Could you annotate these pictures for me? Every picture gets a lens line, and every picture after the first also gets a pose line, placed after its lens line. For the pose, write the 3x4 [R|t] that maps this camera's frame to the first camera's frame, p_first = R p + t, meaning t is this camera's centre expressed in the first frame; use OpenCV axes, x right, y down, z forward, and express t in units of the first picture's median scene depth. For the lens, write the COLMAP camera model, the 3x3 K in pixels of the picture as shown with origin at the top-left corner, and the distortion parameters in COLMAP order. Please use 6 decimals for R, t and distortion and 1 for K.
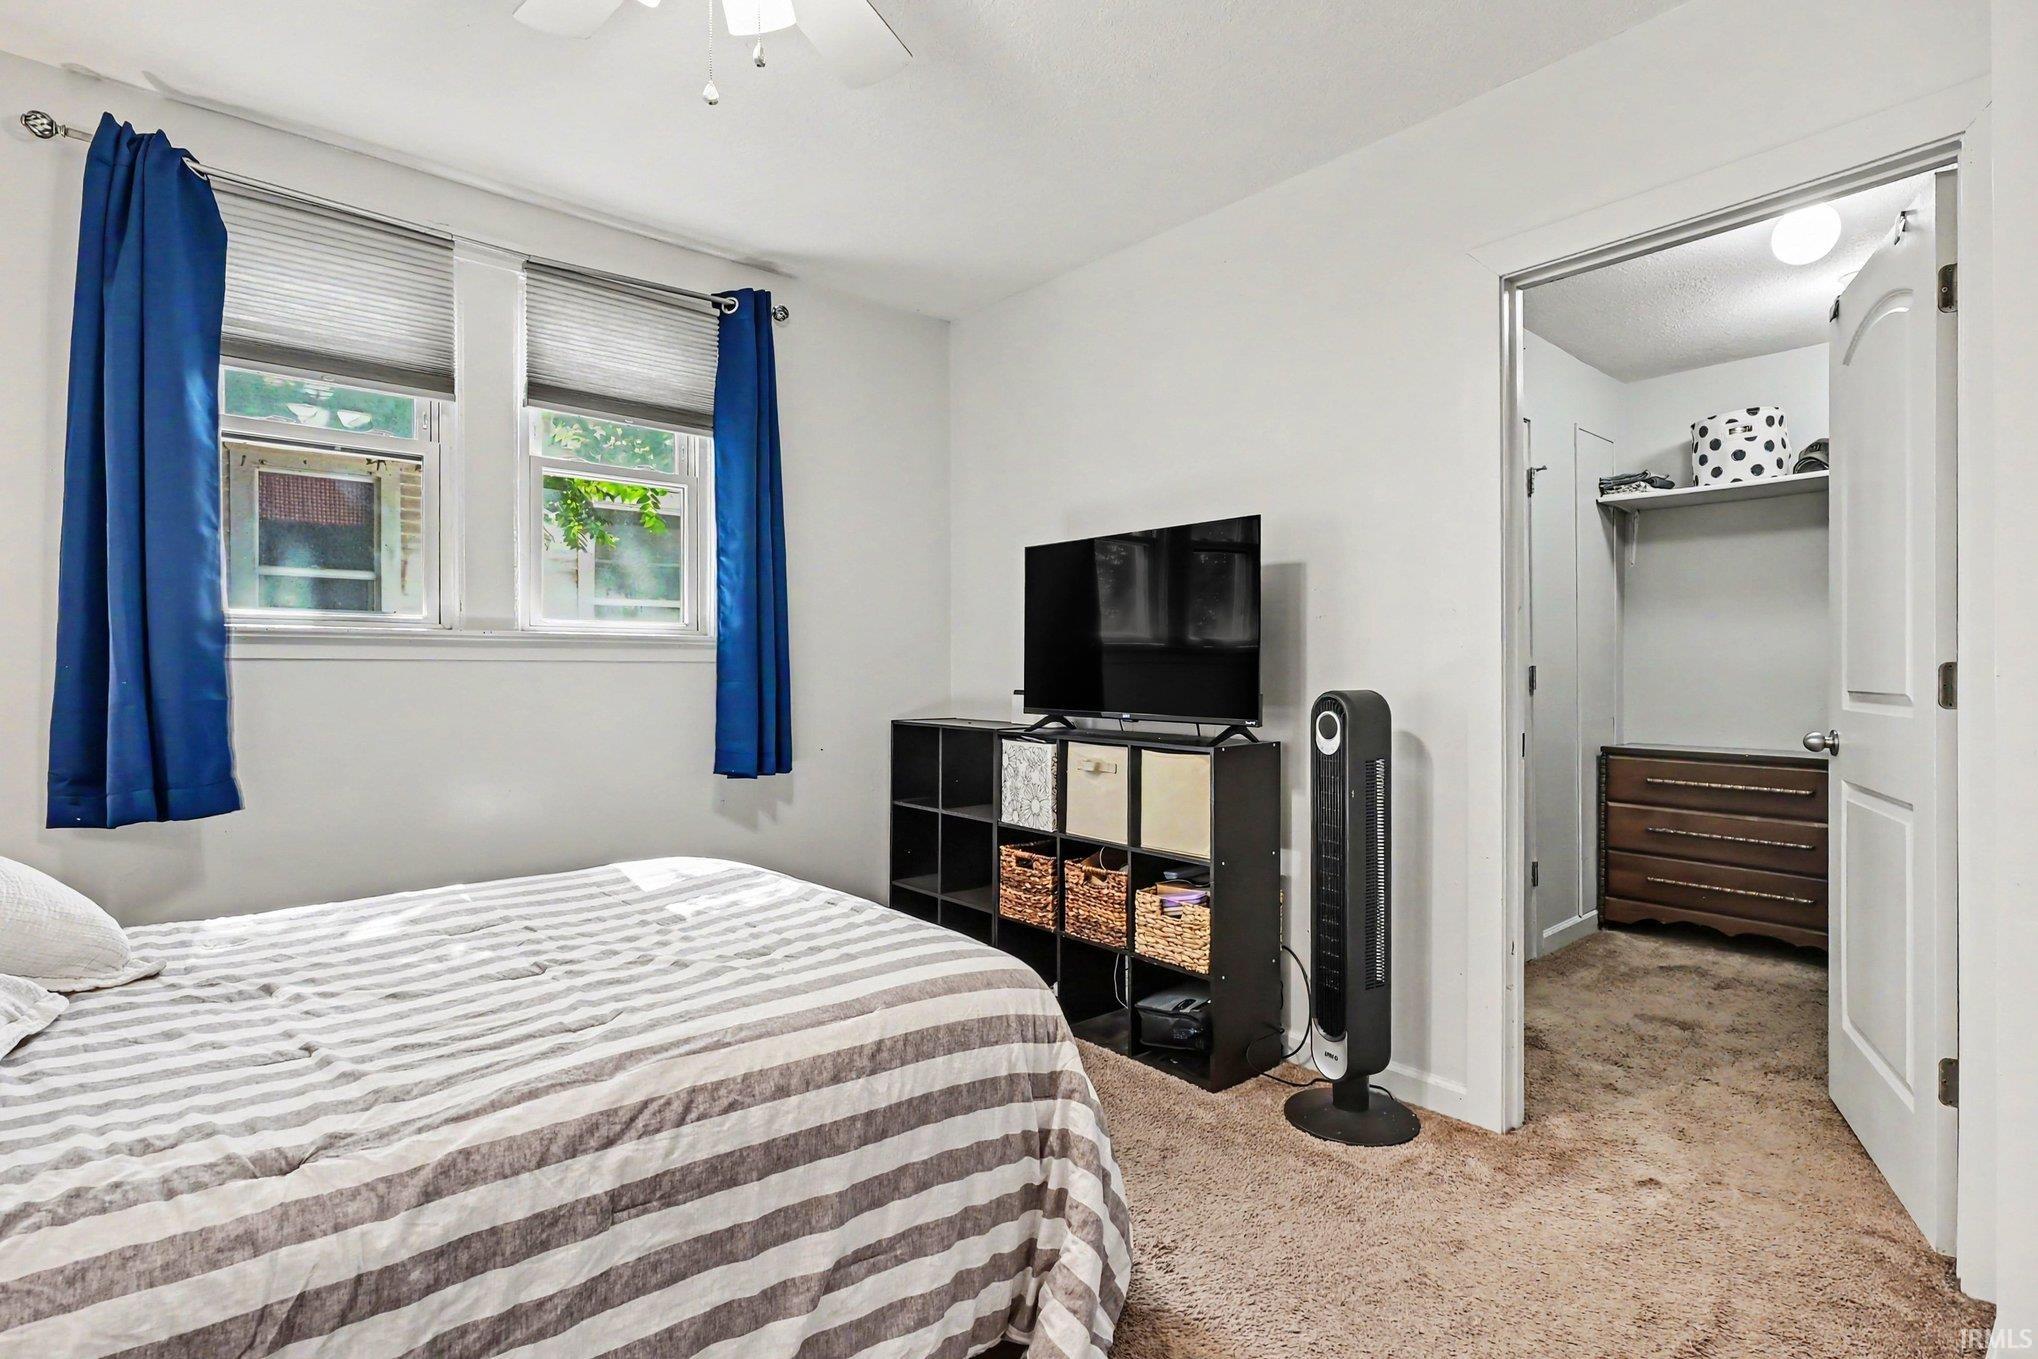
lens RADIAL K [[1006.4, 0, 1019.0], [0, 1006.4, 679.5], [0, 0, 1]] dist [-0.003039, -0.000863]
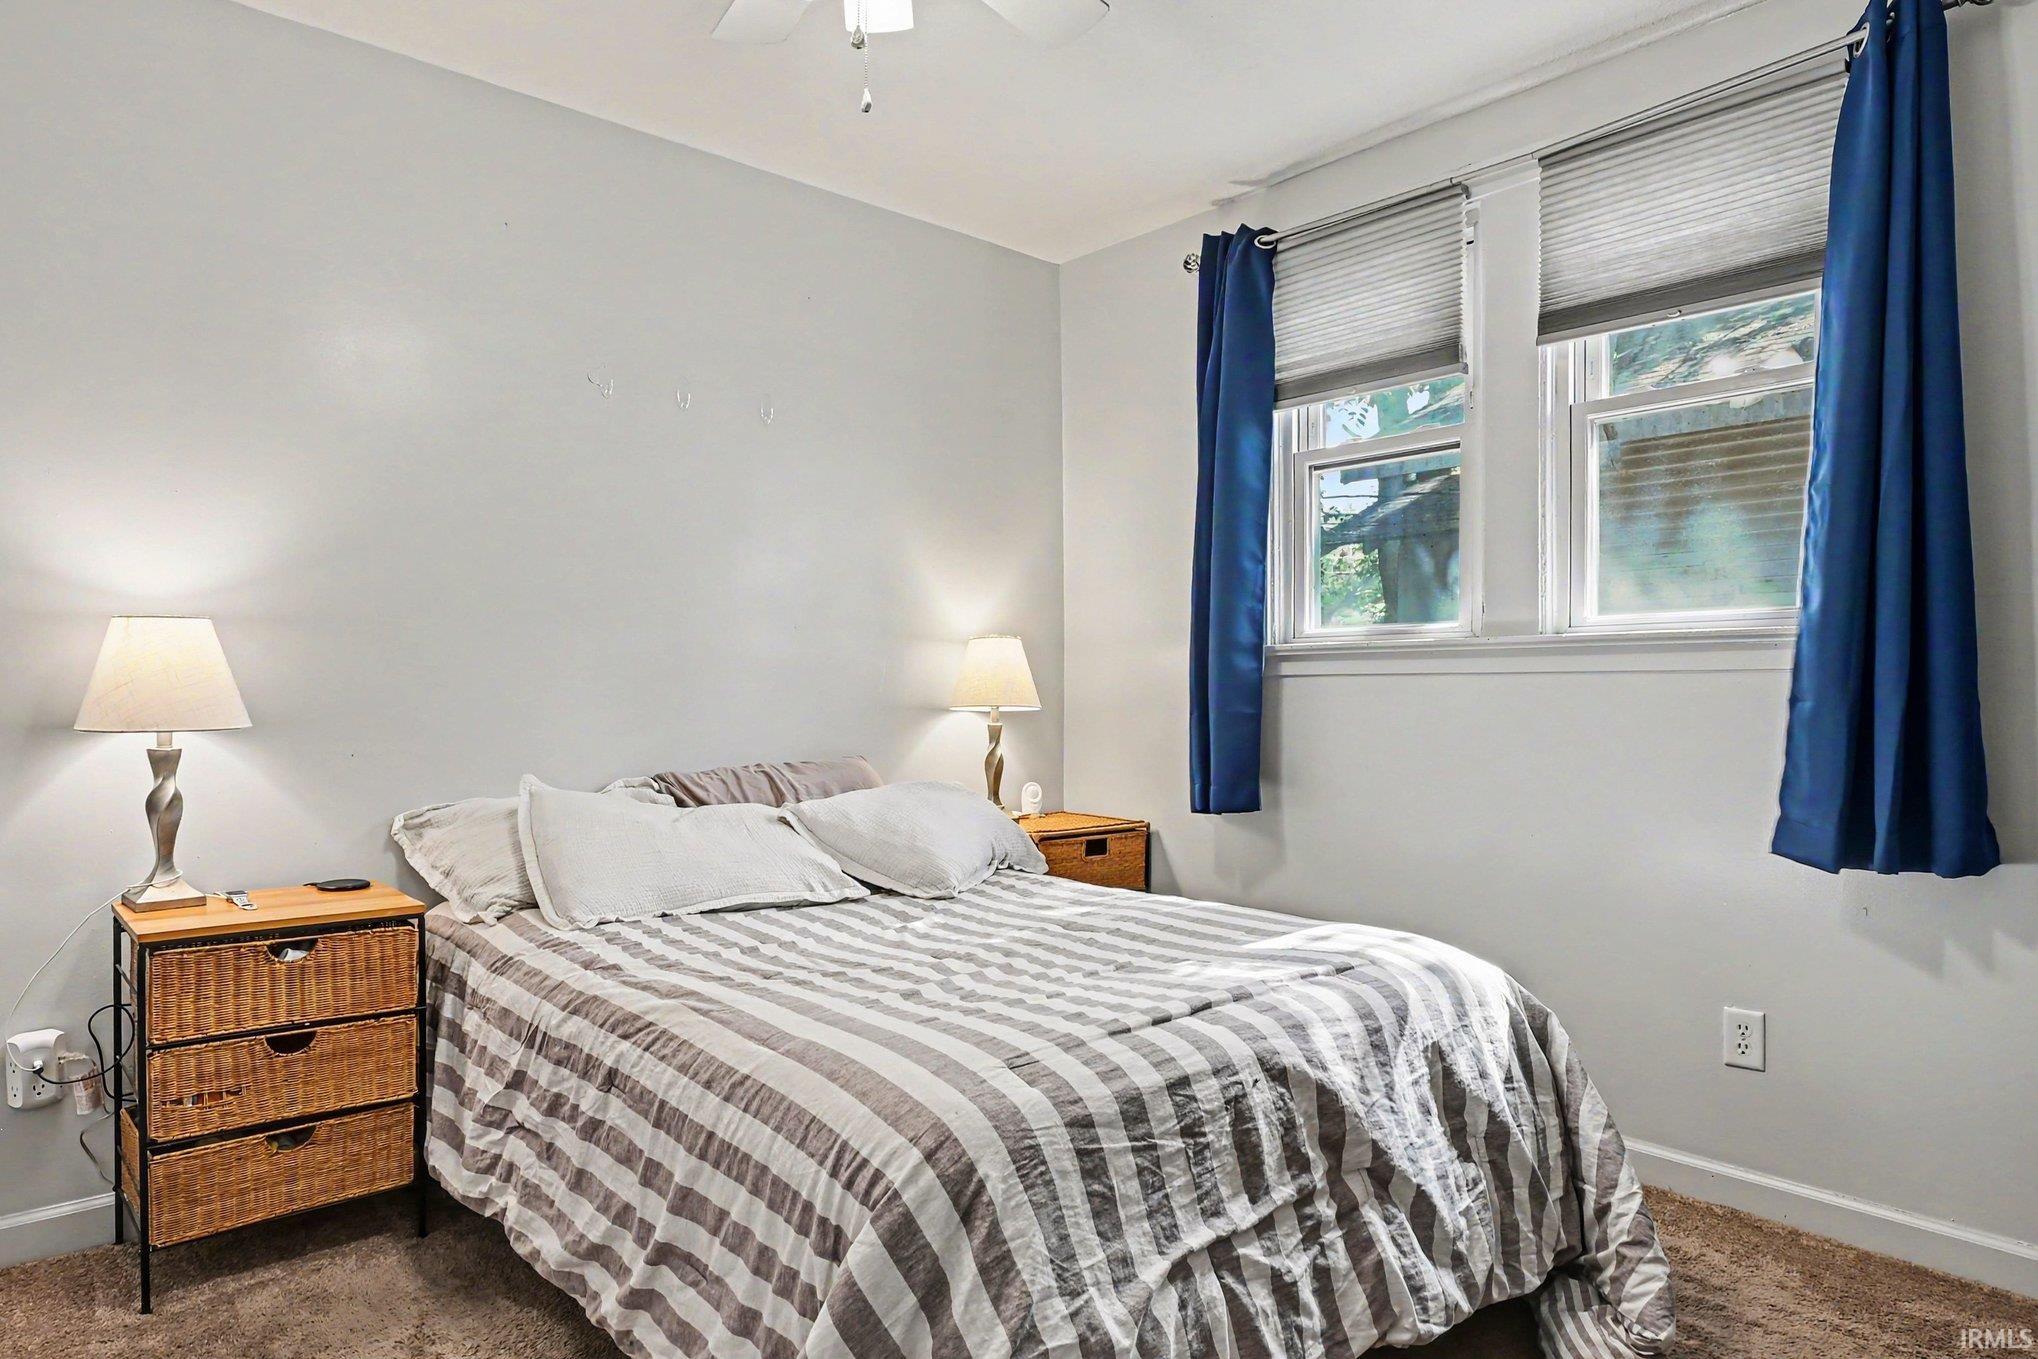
lens RADIAL K [[1231.0, 0, 1024.1], [0, 1231.0, 742.1], [0, 0, 1]] dist [0.005753, 0.000295]
pose [[-0.005767, 0.041824, -0.999108, 0.563224], [-0.006245, 0.999104, 0.041860, -0.002975], [0.999964, 0.006480, -0.005501, 0.708304]]
